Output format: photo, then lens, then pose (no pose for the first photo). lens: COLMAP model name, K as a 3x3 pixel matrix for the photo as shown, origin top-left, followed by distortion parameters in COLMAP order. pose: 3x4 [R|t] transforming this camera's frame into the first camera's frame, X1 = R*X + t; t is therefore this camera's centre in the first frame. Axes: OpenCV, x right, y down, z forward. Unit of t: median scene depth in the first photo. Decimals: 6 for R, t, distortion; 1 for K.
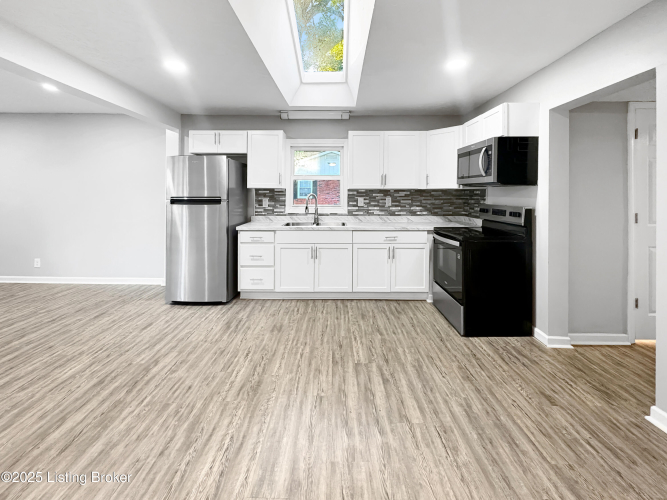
lens RADIAL K [[289.9, 0, 340.2], [0, 289.9, 195.0], [0, 0, 1]] dist [0.000921, 0.000138]
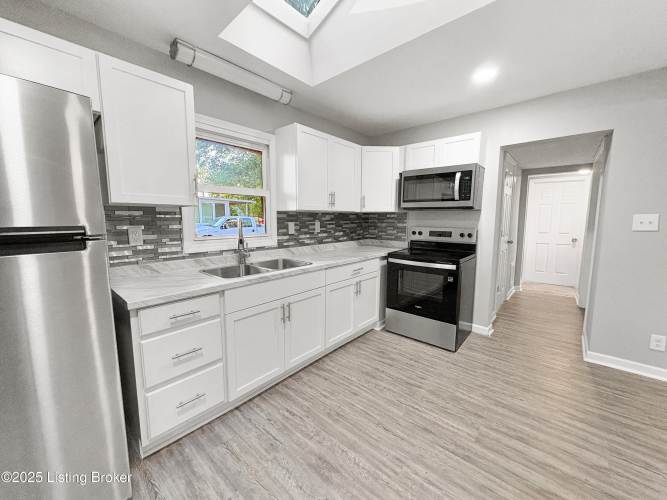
lens RADIAL K [[263.2, 0, 335.1], [0, 263.2, 250.6], [0, 0, 1]] dist [-0.001383, -0.000376]
pose [[0.666224, -0.093807, 0.739829, -0.391605], [0.001848, 0.992262, 0.124150, -0.003562], [-0.745750, -0.081345, 0.661242, 0.509891]]
